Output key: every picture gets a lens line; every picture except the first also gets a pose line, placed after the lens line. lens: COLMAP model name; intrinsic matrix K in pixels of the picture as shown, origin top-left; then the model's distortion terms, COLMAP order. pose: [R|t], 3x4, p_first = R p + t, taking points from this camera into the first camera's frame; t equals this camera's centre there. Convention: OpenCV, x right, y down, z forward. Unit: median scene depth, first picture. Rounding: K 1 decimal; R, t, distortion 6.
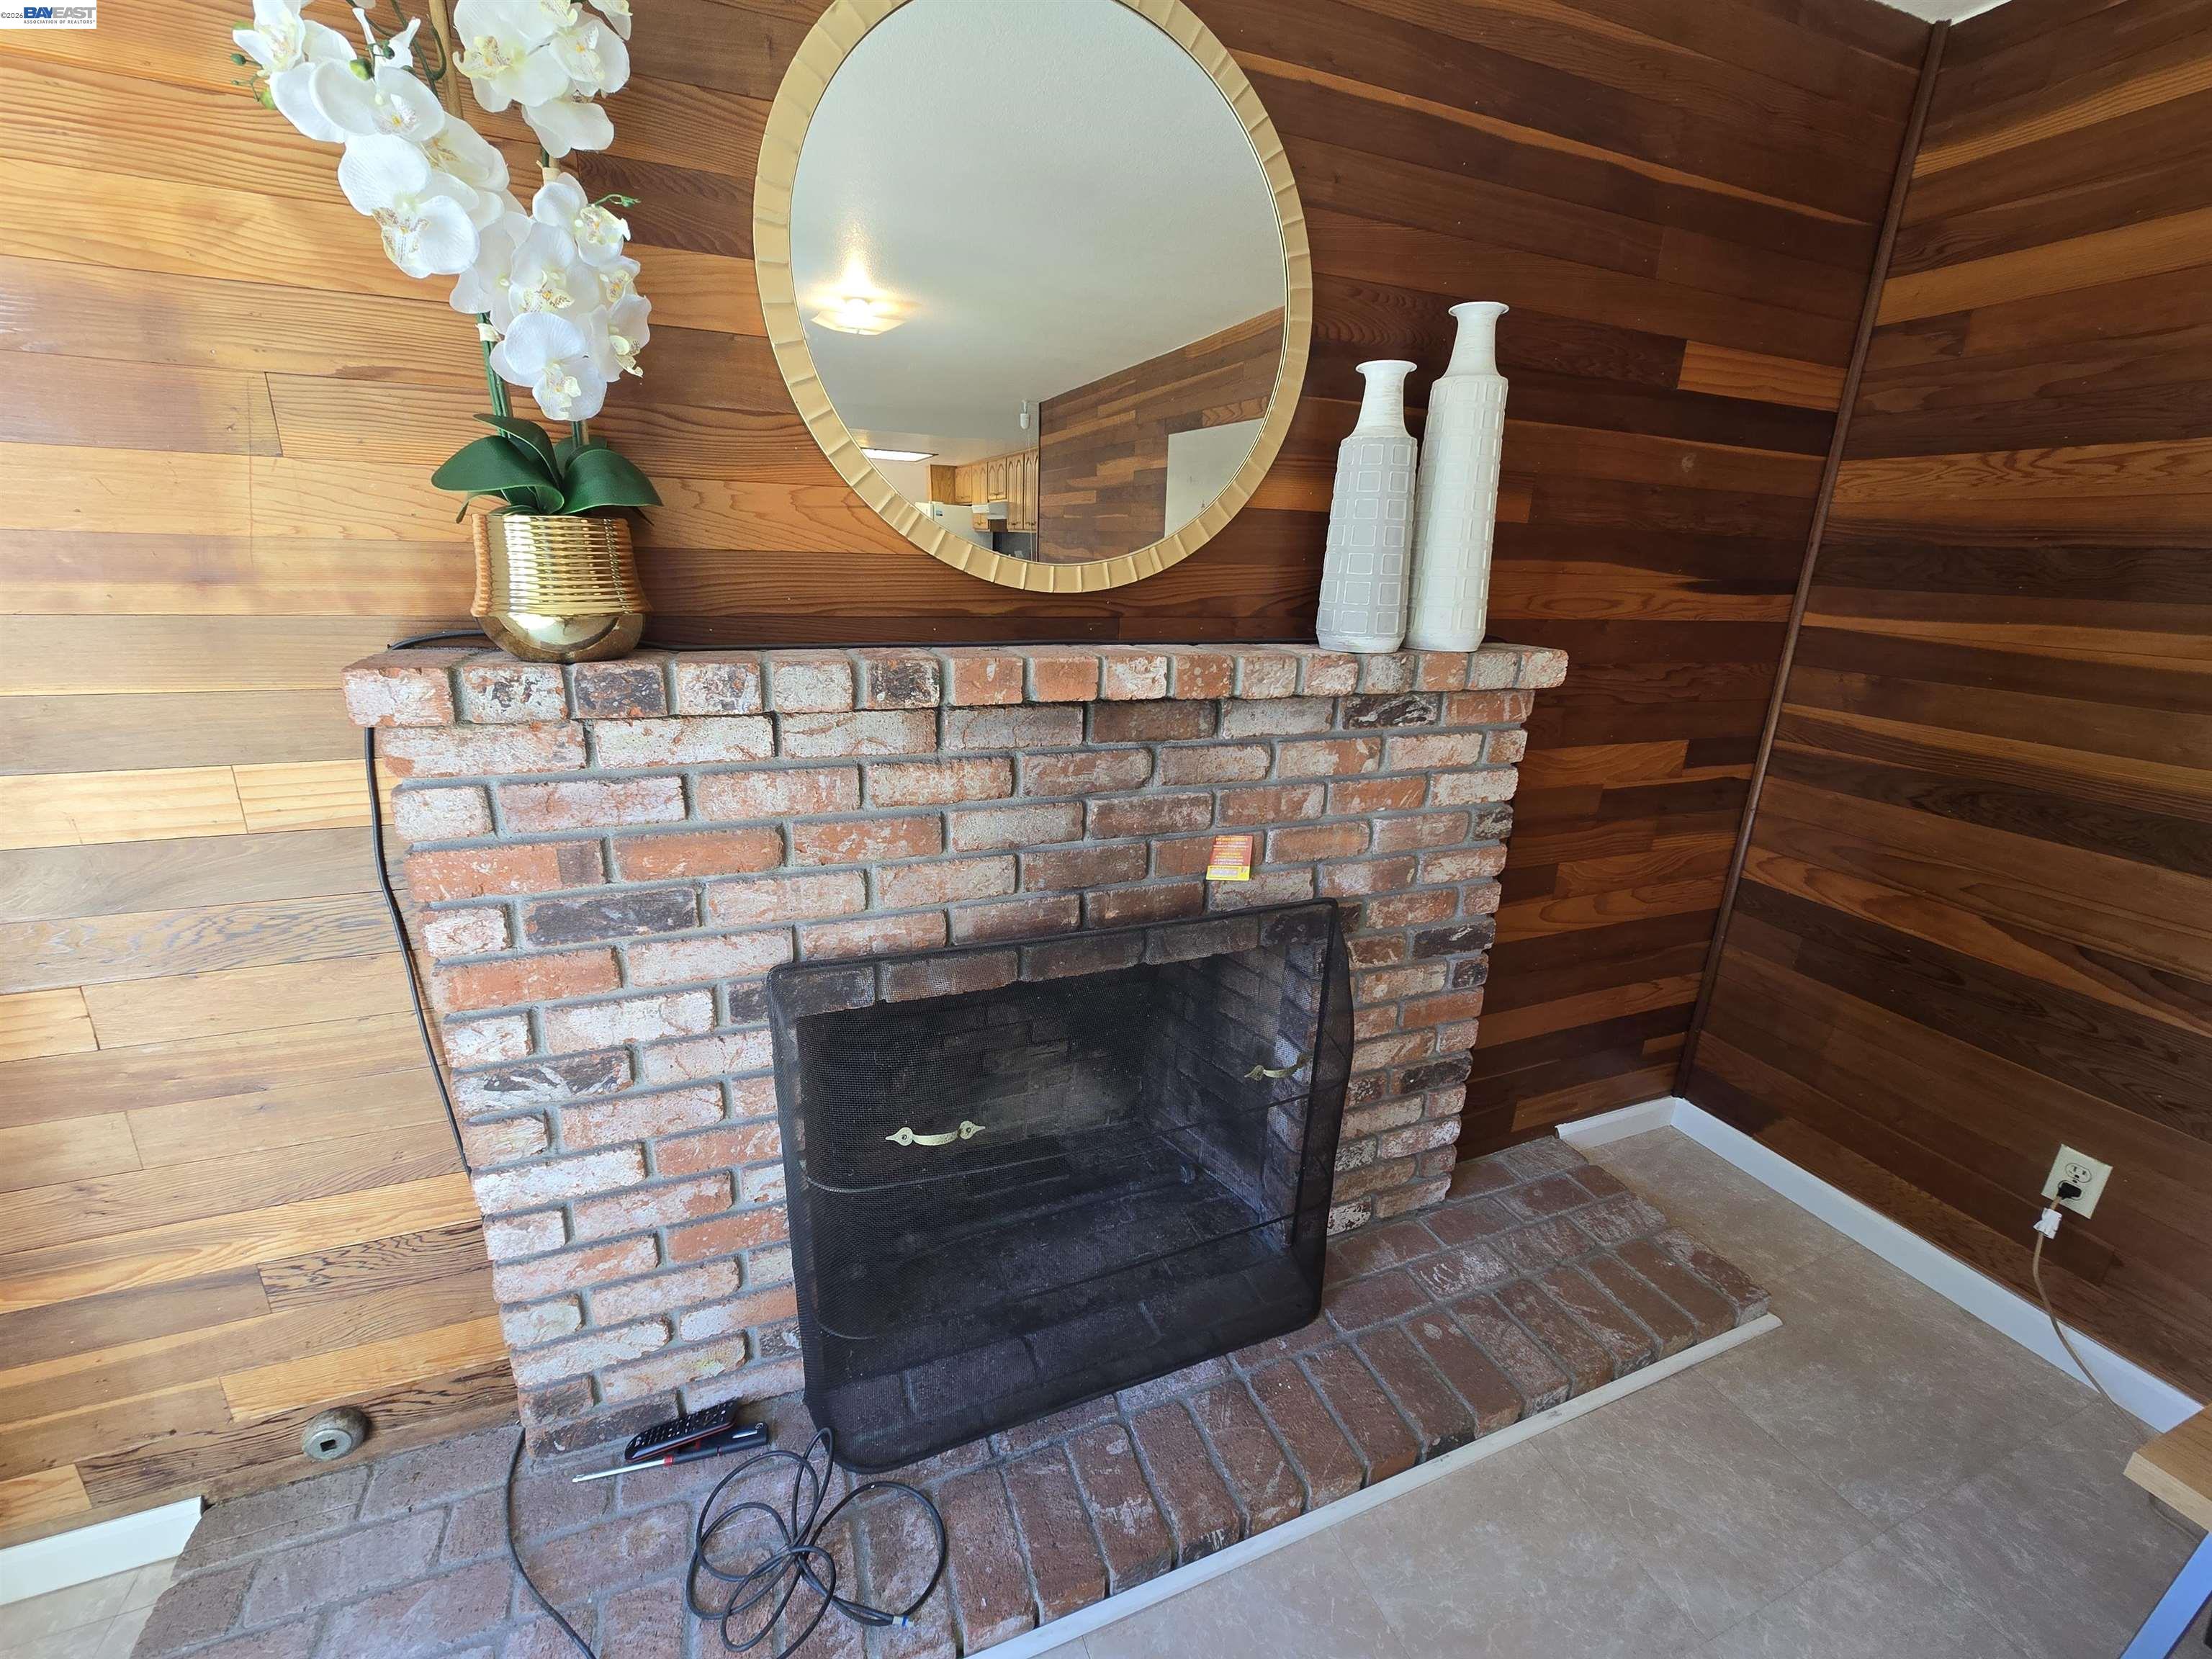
lens RADIAL K [[906.2, 0, 1099.7], [0, 906.2, 832.0], [0, 0, 1]] dist [-0.008210, 0.000902]
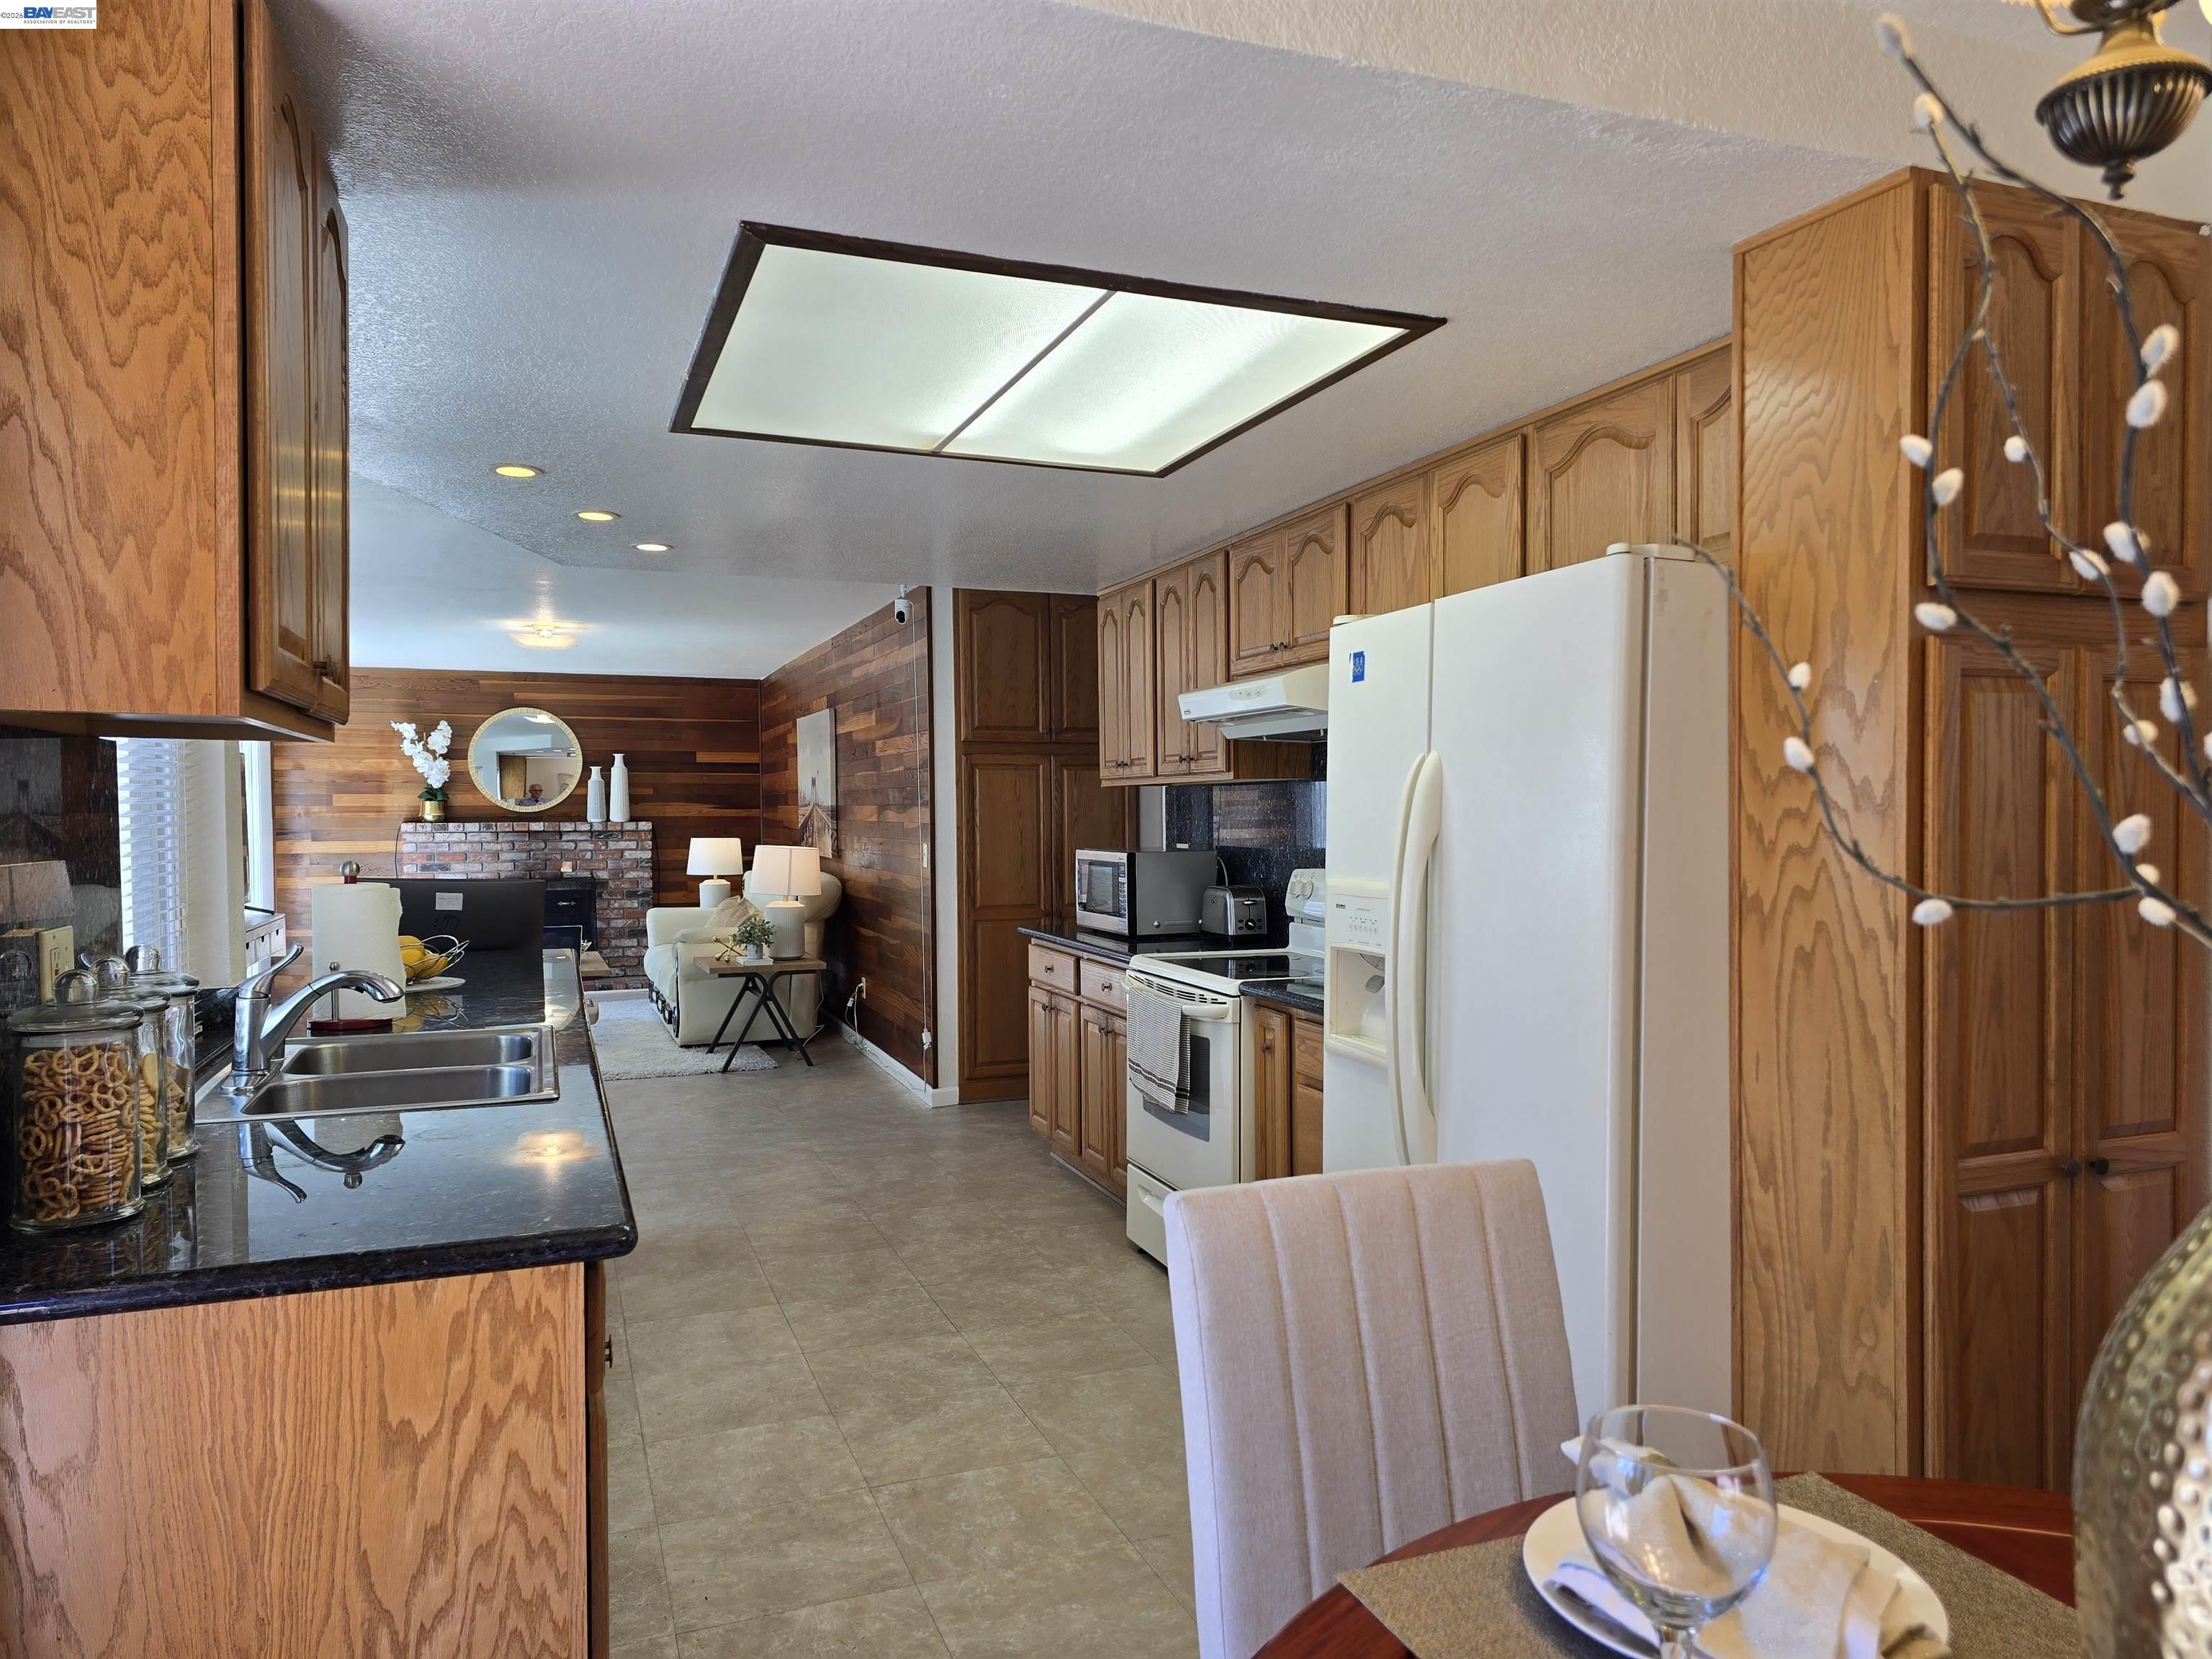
lens RADIAL K [[1467.1, 0, 1106.1], [0, 1467.1, 834.8], [0, 0, 1]] dist [0.052970, -0.032831]
pose [[0.999479, -0.030930, -0.009216, 3.227850], [0.027241, 0.961626, -0.273008, 2.180110], [0.017306, 0.272615, 0.961968, -6.786580]]
